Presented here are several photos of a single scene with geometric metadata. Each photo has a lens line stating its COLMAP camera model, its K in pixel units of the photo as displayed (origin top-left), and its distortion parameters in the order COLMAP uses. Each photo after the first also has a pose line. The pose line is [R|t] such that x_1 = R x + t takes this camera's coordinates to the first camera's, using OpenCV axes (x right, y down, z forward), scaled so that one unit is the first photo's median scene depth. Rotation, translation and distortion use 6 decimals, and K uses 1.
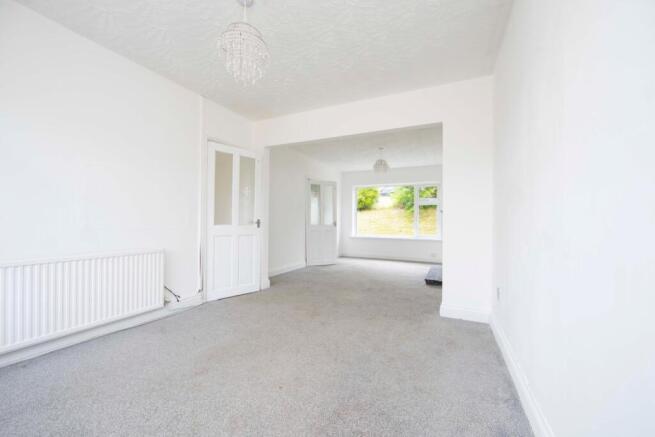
lens RADIAL K [[263.3, 0, 322.3], [0, 263.3, 221.3], [0, 0, 1]] dist [0.005214, -0.001185]
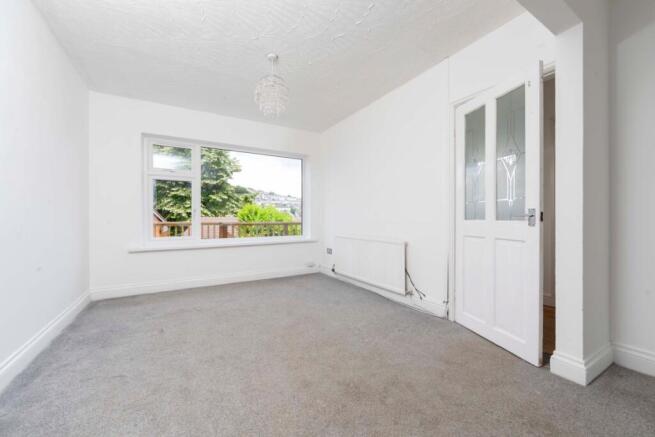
lens RADIAL K [[263.3, 0, 339.3], [0, 263.3, 217.0], [0, 0, 1]] dist [0.005214, -0.001185]
pose [[-0.511515, -0.015174, -0.859141, 1.575851], [-0.007070, 0.999885, -0.013450, 0.078071], [0.859245, -0.000806, -0.511563, 4.506050]]
